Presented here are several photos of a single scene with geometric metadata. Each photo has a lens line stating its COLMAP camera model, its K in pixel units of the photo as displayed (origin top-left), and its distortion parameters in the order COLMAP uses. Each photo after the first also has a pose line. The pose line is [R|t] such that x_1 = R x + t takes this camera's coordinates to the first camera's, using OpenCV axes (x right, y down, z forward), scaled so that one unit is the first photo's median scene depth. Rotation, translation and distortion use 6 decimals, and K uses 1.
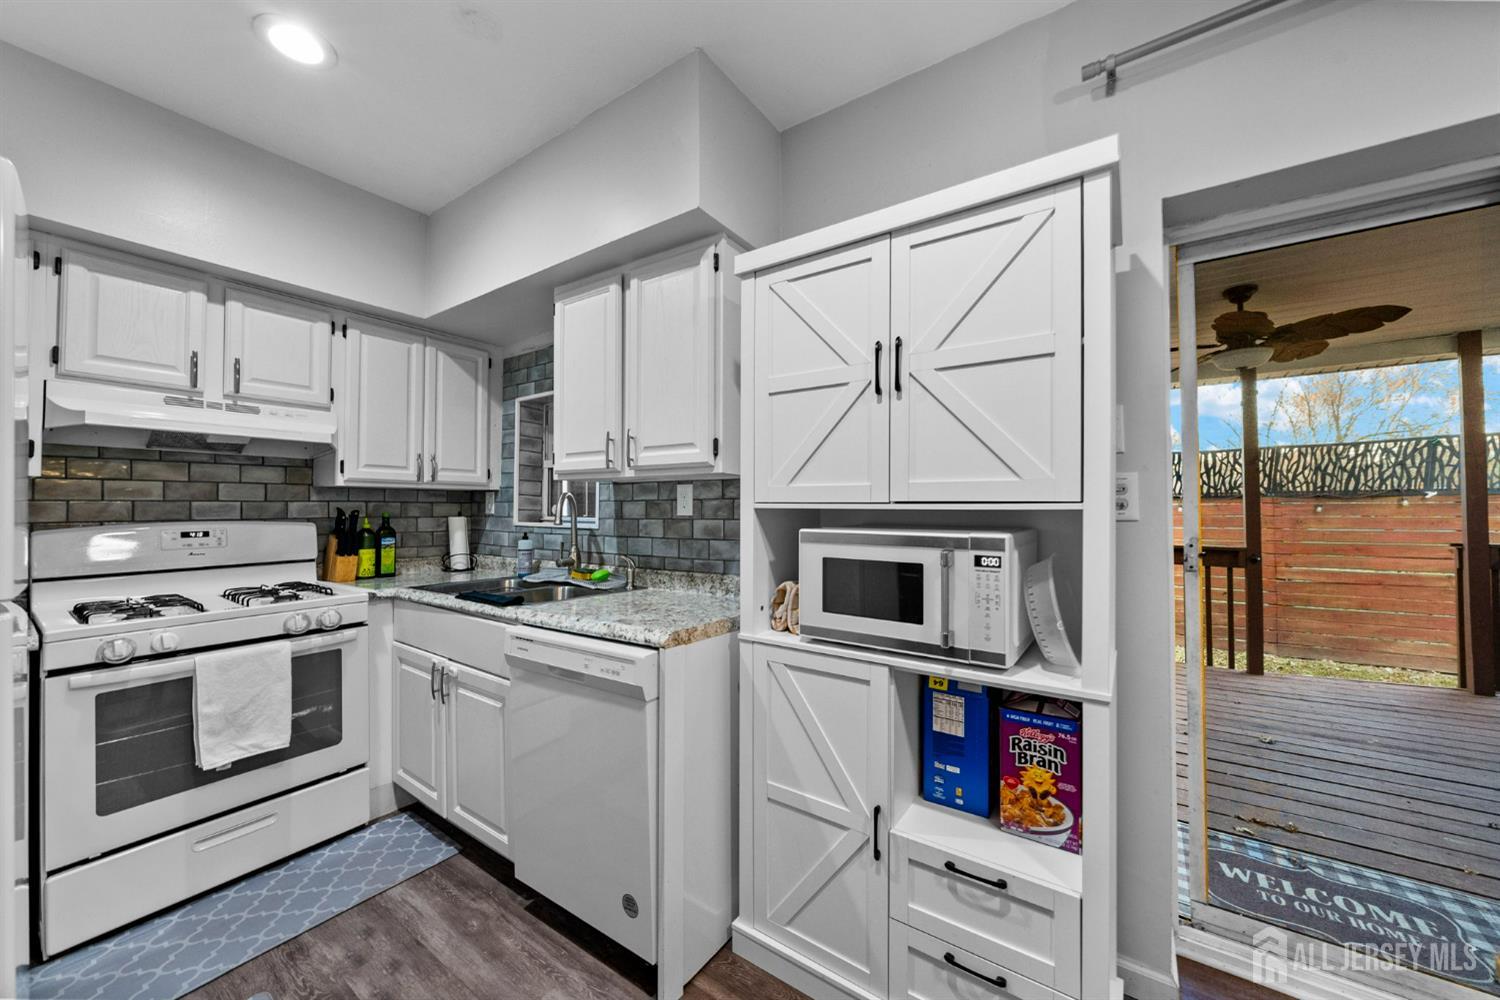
lens RADIAL K [[542.0, 0, 753.5], [0, 542.0, 488.8], [0, 0, 1]] dist [-0.000865, -0.000015]
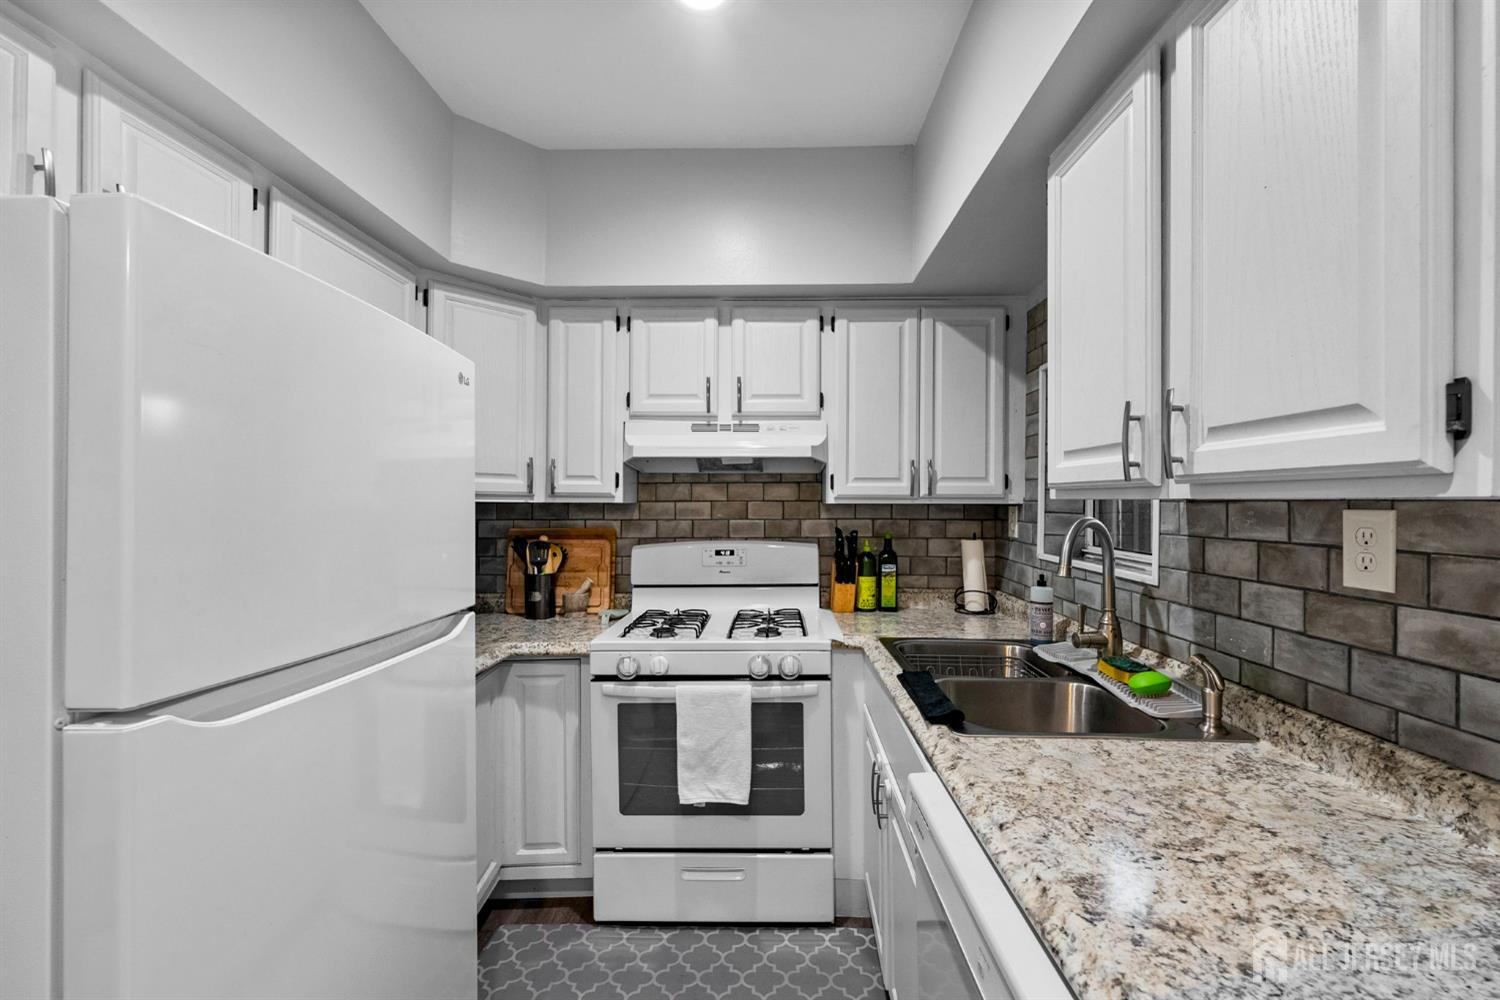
lens RADIAL K [[612.6, 0, 768.1], [0, 612.6, 502.7], [0, 0, 1]] dist [-0.000532, -0.000495]
pose [[0.556722, 0.003352, -0.830692, -0.002222], [0.027224, 0.999381, 0.022278, -0.033895], [0.830253, -0.035017, 0.556286, 0.390165]]
